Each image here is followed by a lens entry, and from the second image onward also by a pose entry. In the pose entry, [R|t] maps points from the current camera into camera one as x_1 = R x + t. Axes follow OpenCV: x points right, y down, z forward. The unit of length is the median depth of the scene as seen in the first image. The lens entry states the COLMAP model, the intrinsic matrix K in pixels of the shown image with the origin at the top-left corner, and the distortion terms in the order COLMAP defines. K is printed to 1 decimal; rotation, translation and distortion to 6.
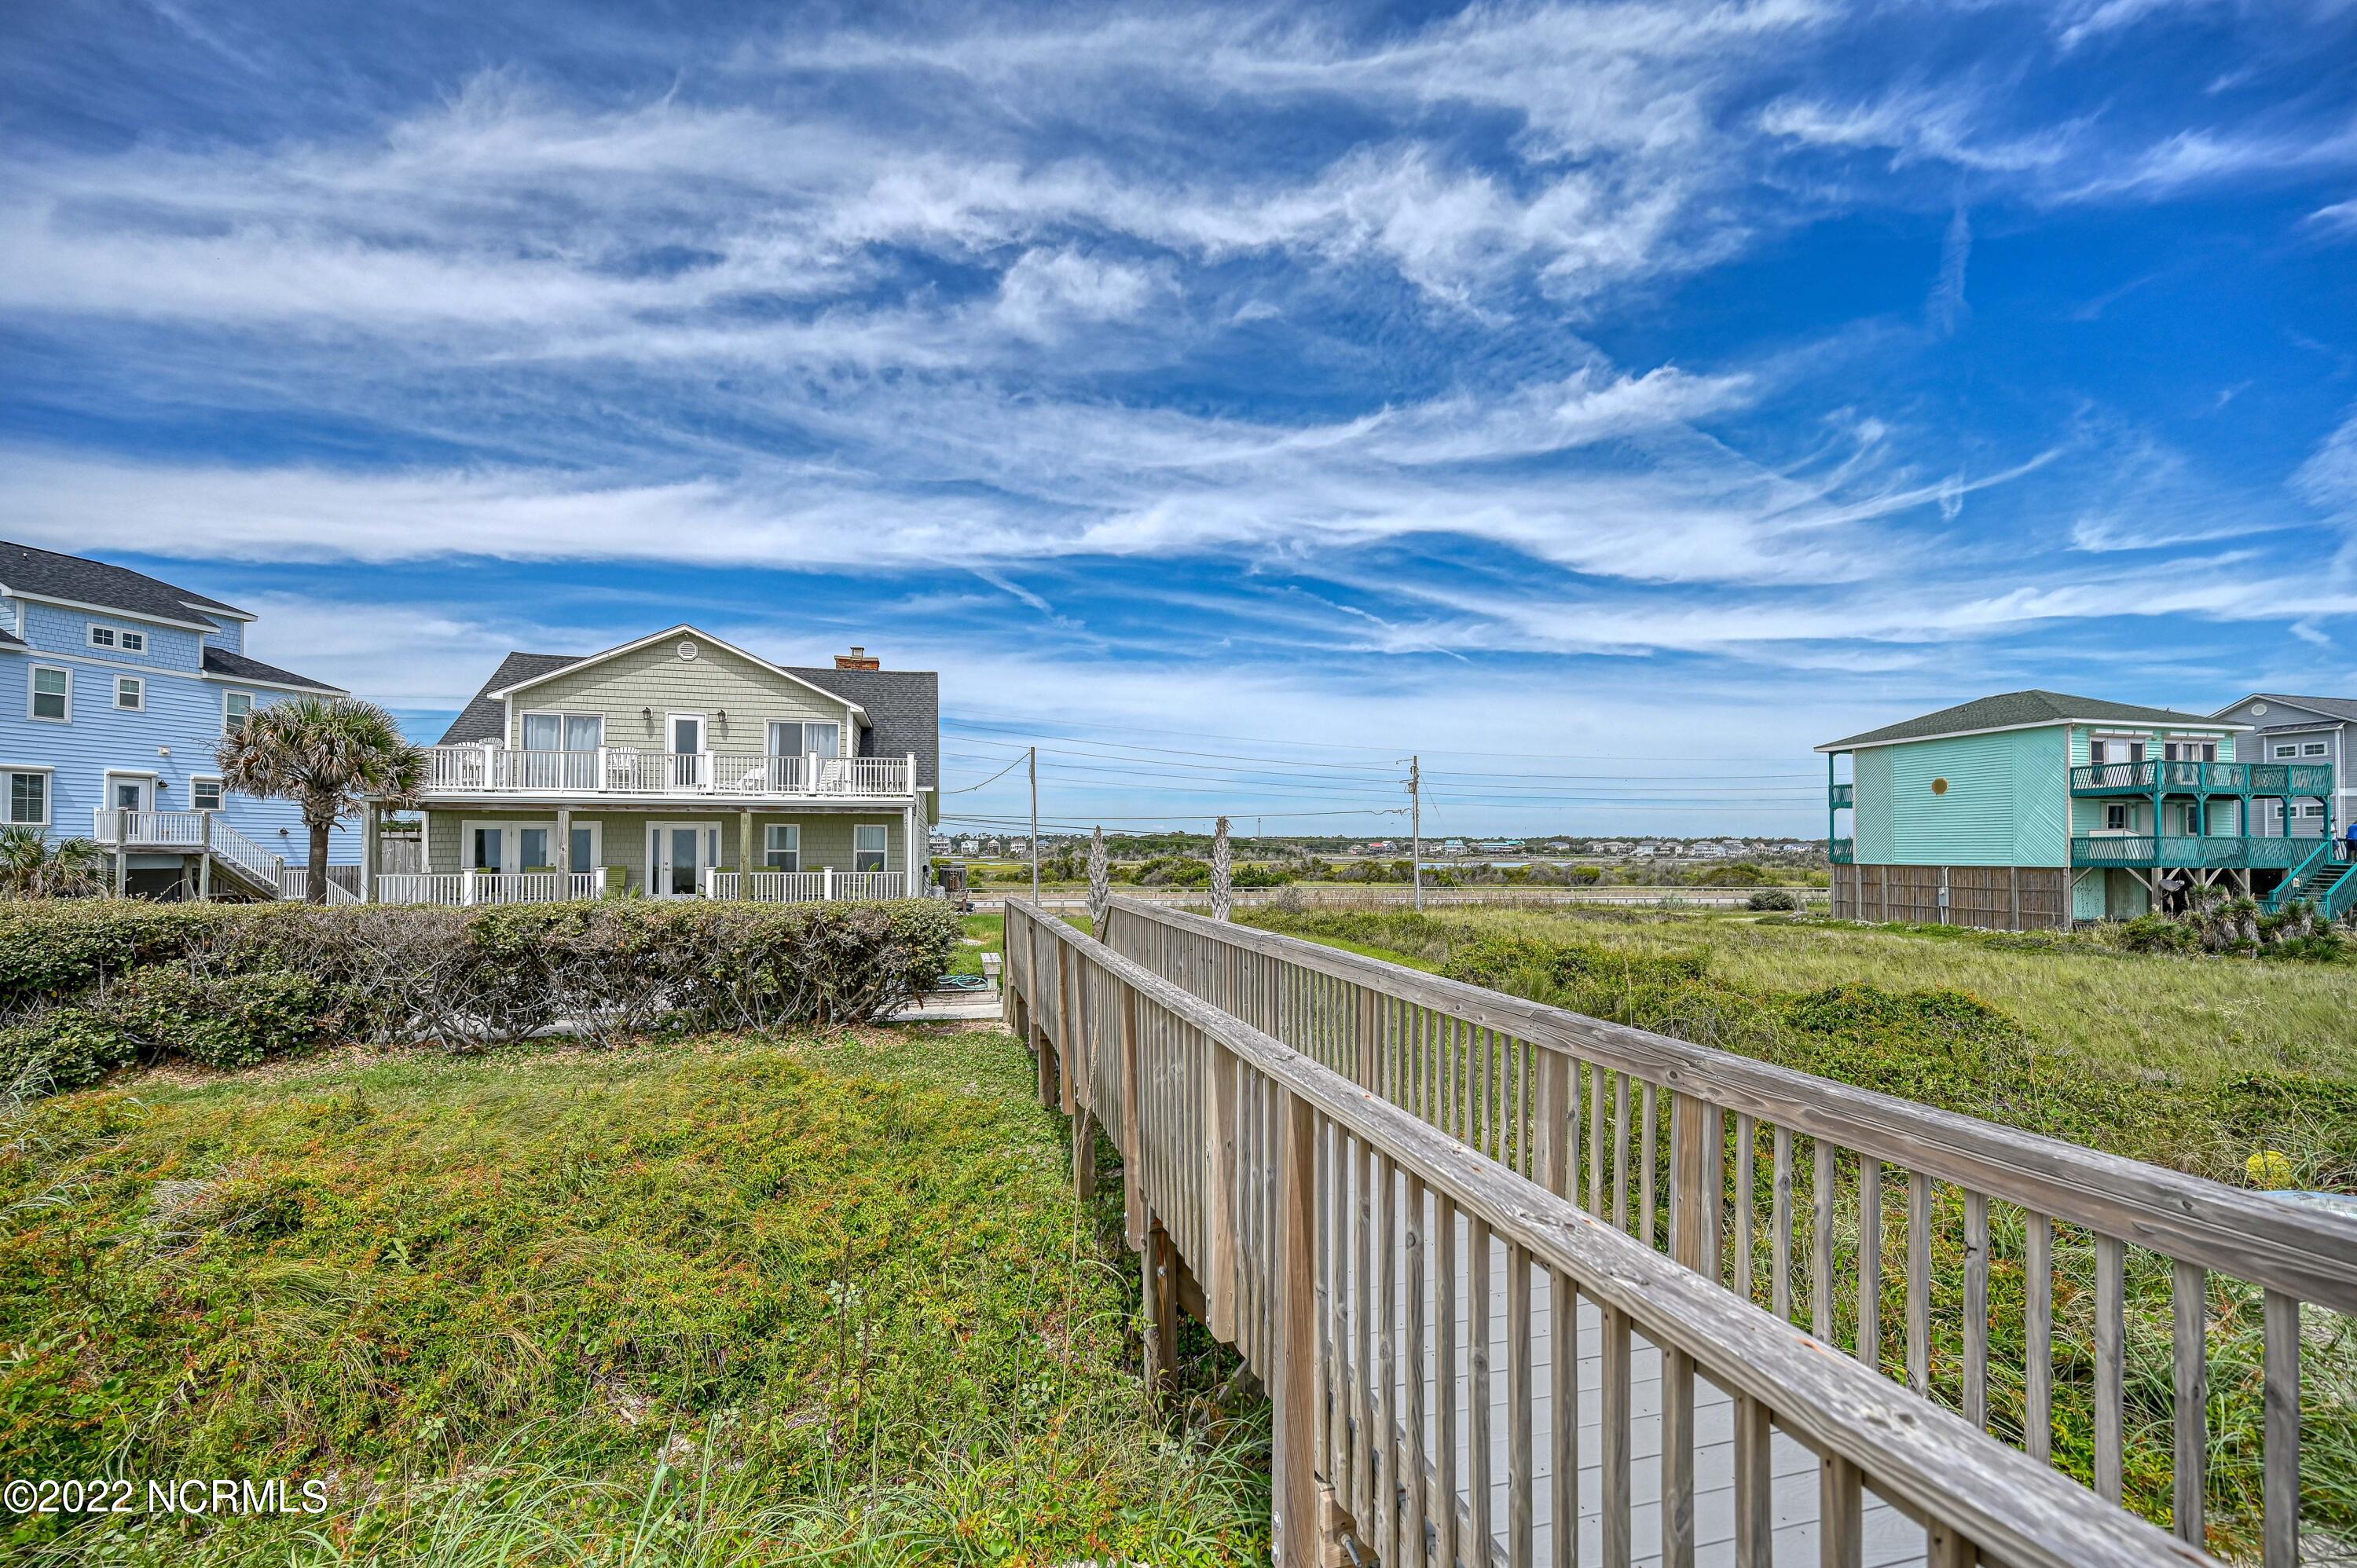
lens RADIAL K [[927.2, 0, 1184.7], [0, 927.2, 843.2], [0, 0, 1]] dist [-0.008234, -0.000105]
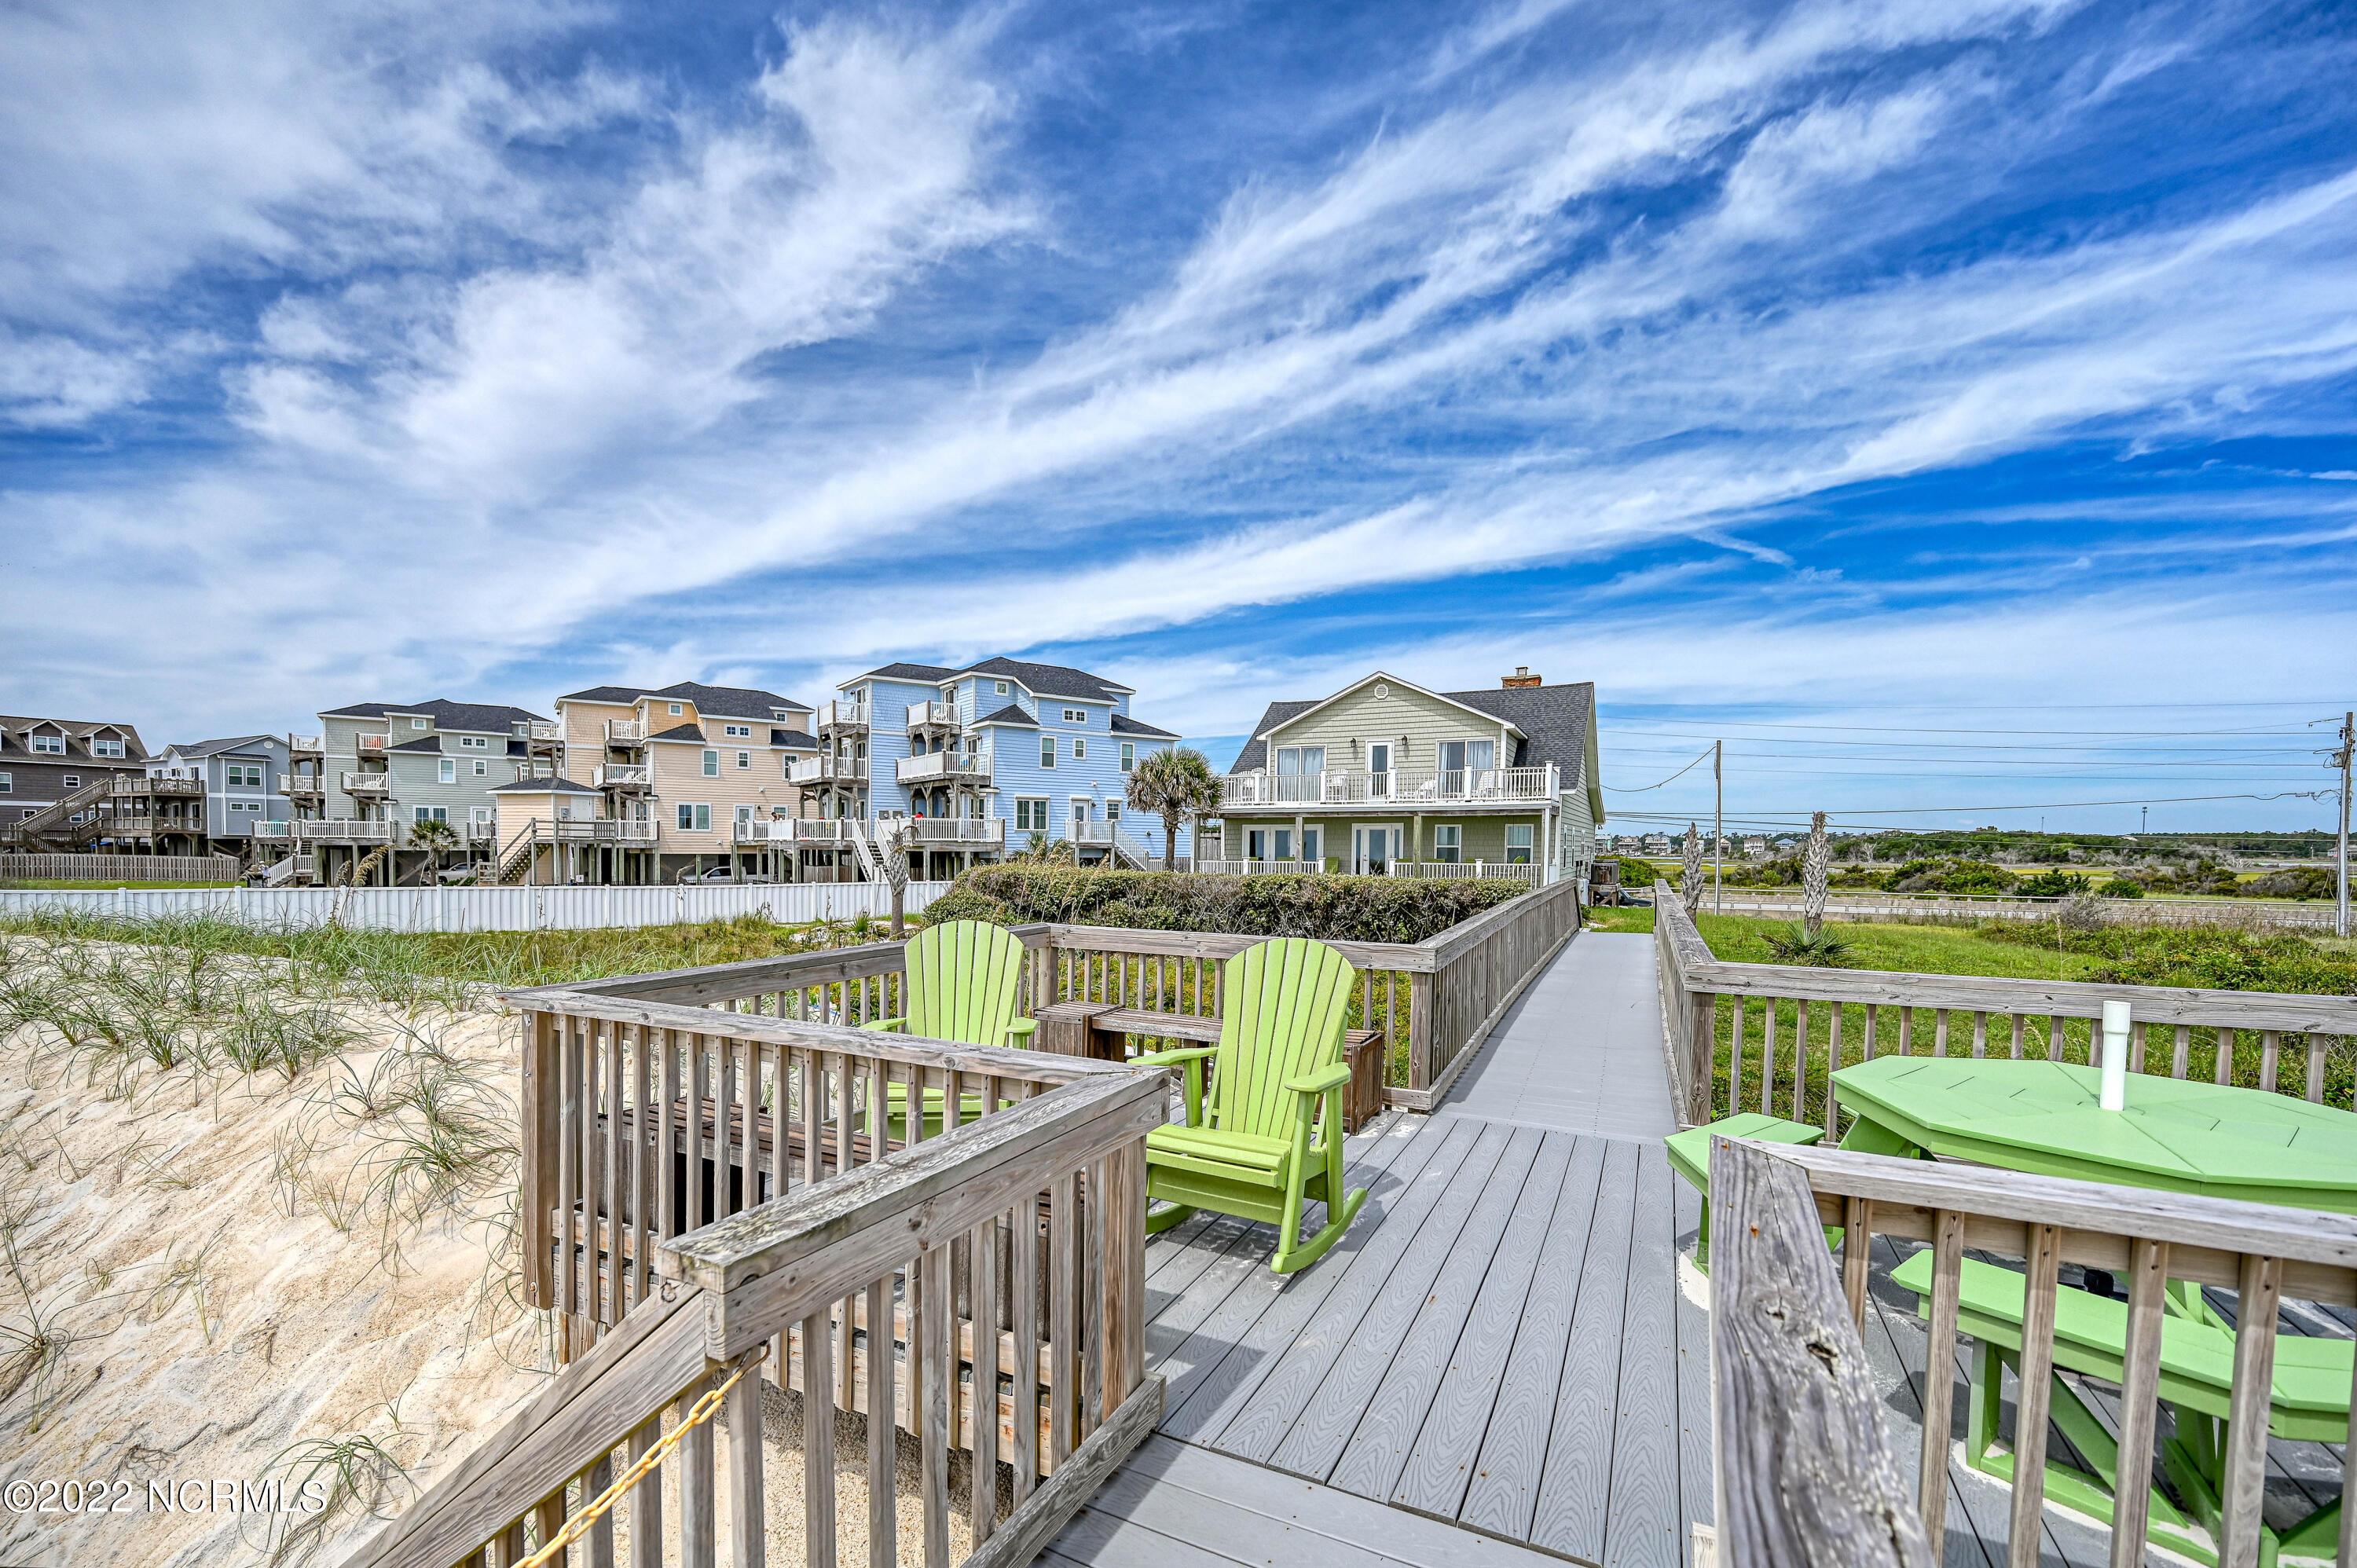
lens RADIAL K [[927.2, 0, 1184.7], [0, 927.2, 843.2], [0, 0, 1]] dist [-0.008234, -0.000105]
pose [[0.745028, 0.000122, -0.667033, 0.122450], [0.000327, 1.000000, 0.000547, 0.003282], [0.667033, -0.000626, 0.745028, -0.149376]]
